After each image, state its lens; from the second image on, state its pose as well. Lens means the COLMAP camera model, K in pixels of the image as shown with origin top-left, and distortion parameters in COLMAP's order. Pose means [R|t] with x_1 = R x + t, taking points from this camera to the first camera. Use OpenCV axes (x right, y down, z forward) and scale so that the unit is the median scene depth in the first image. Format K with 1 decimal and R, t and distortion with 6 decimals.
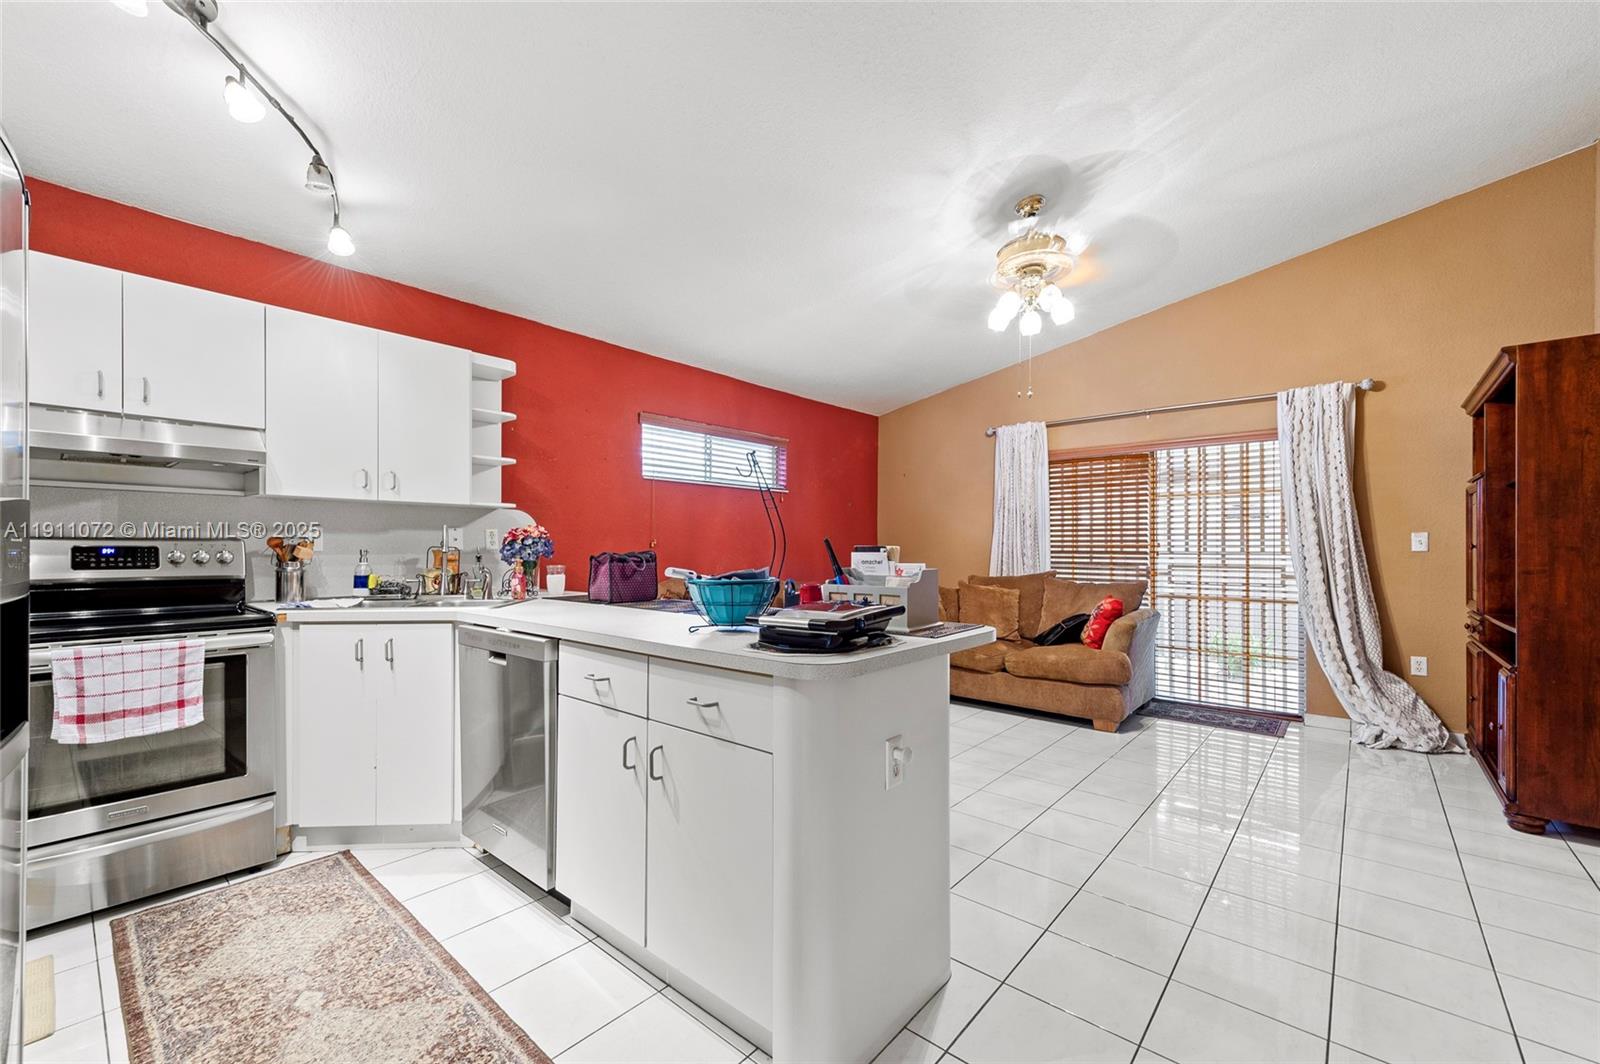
lens RADIAL K [[640.8, 0, 786.5], [0, 640.8, 543.5], [0, 0, 1]] dist [0.000615, -0.000170]
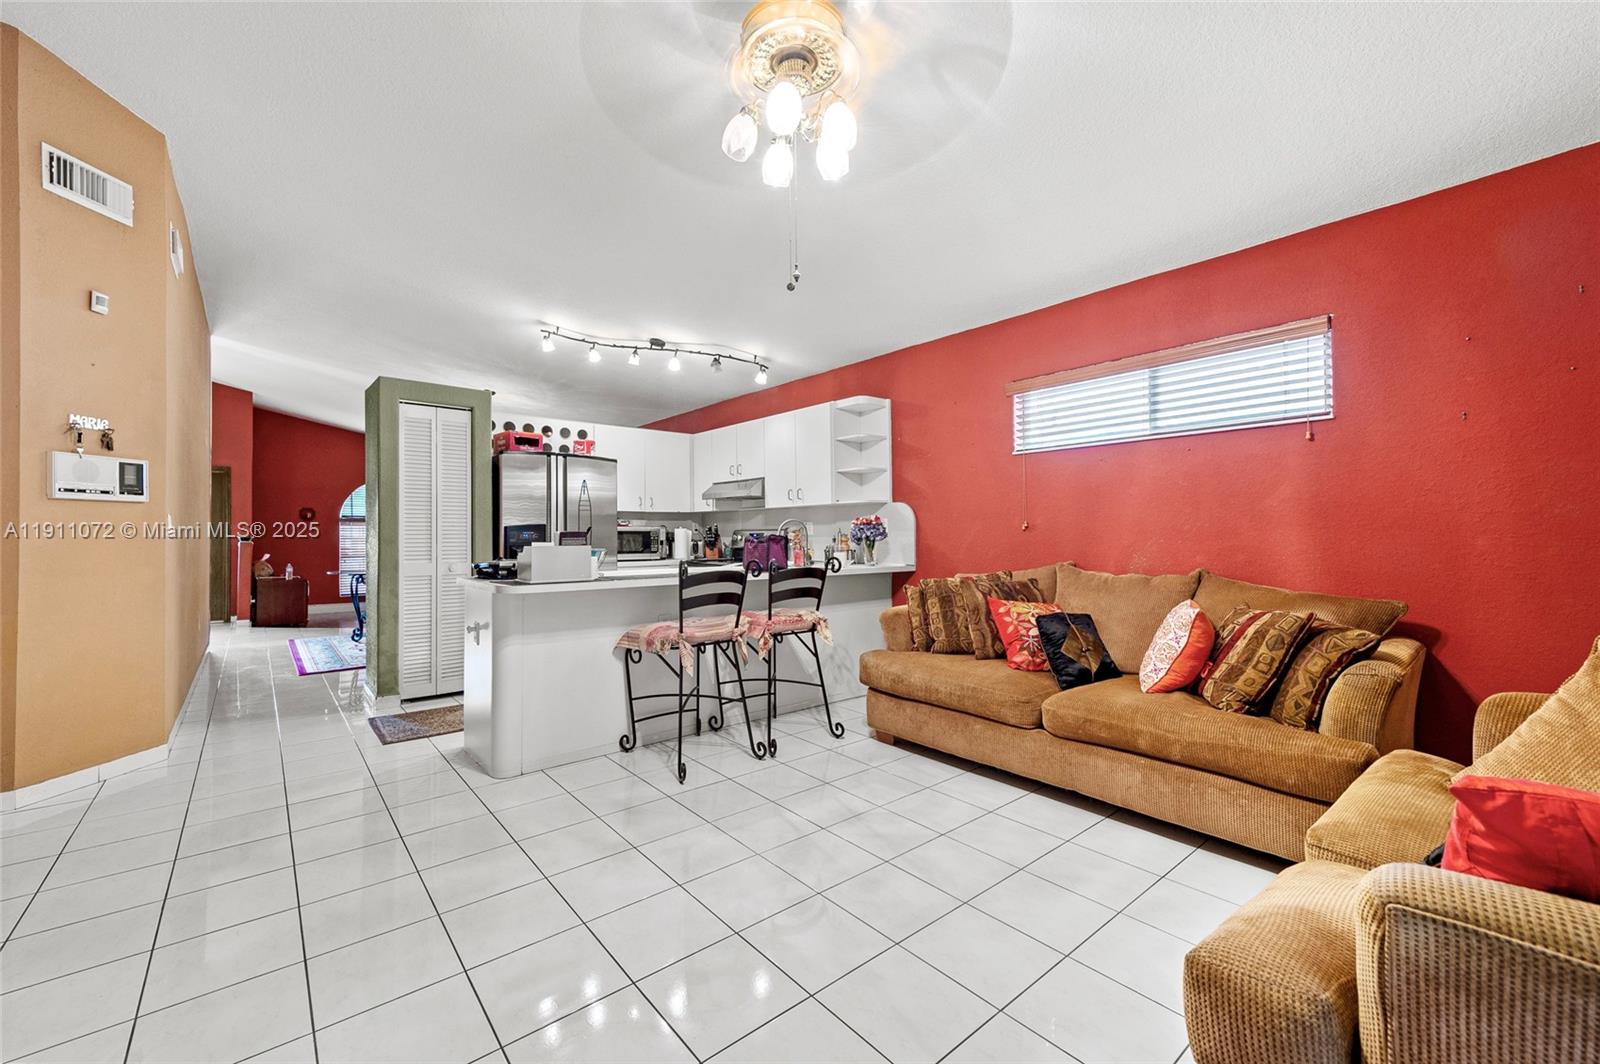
lens RADIAL K [[629.5, 0, 750.5], [0, 629.5, 532.9], [0, 0, 1]] dist [0.002189, -0.000008]
pose [[-0.175806, -0.004776, -0.984413, 0.722950], [0.014733, 0.999863, -0.007482, 0.010461], [0.984315, -0.015819, -0.175712, 0.791211]]
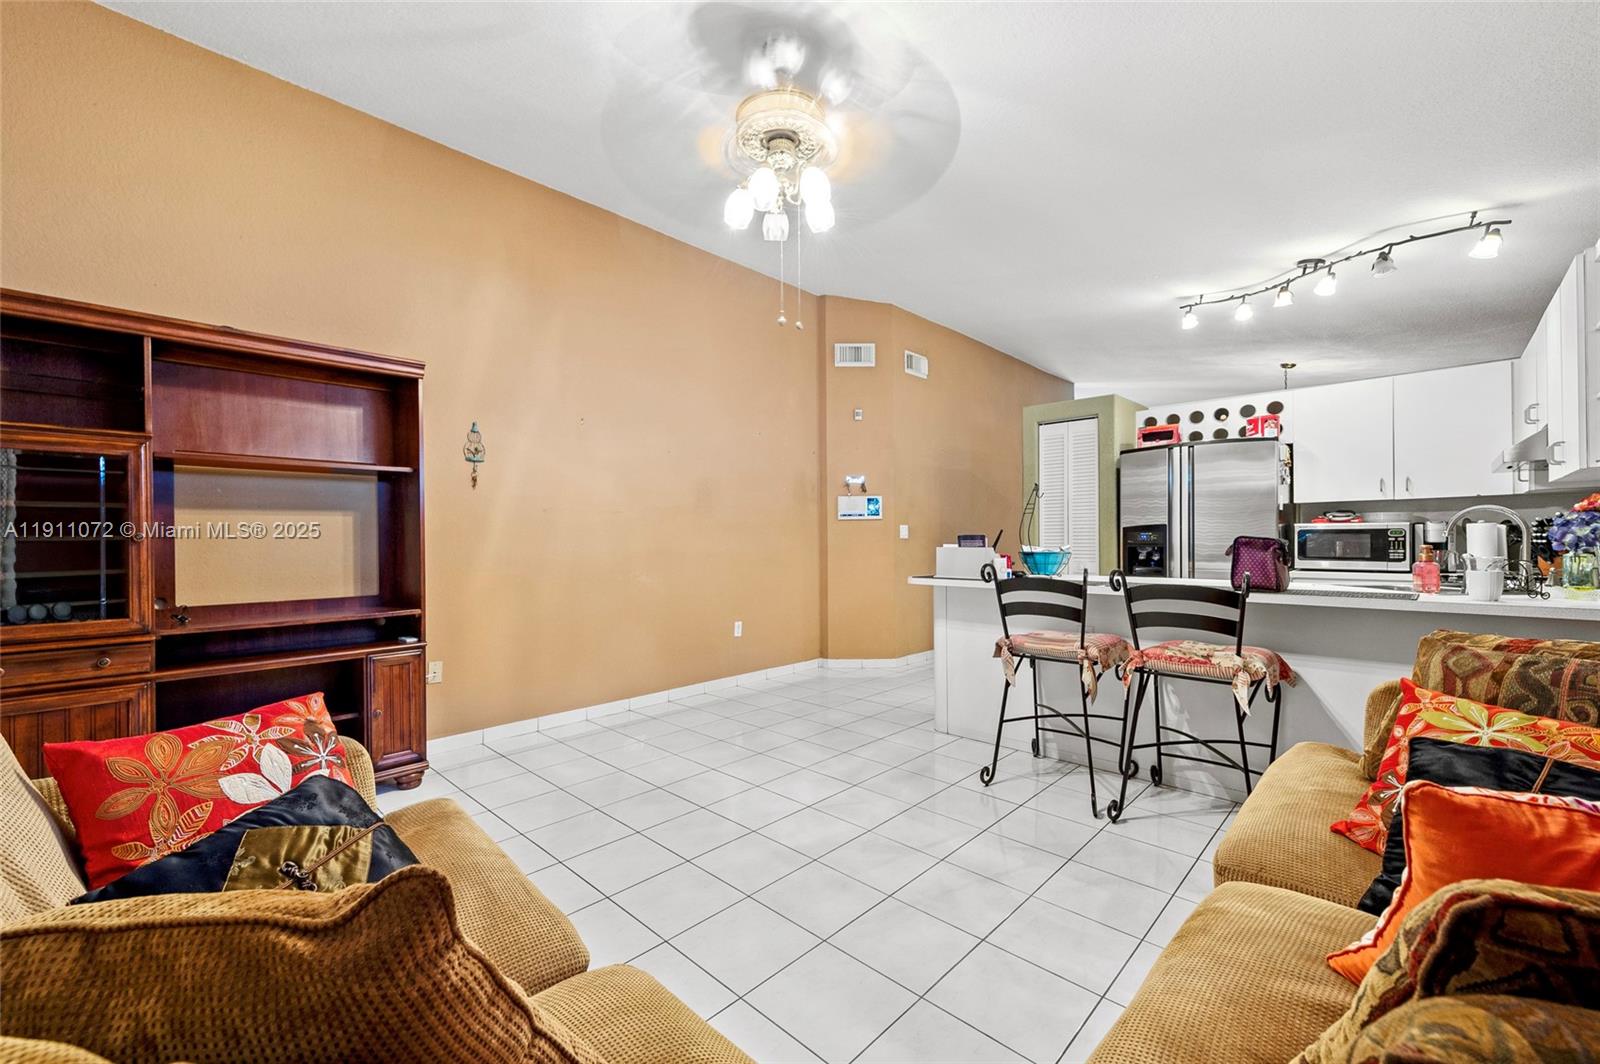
lens RADIAL K [[640.8, 0, 795.6], [0, 640.8, 540.0], [0, 0, 1]] dist [0.000615, -0.000170]
pose [[-0.998794, 0.007488, 0.048526, 0.247621], [0.006976, 0.999918, -0.010701, 0.013899], [-0.048603, -0.010350, -0.998765, 1.286911]]
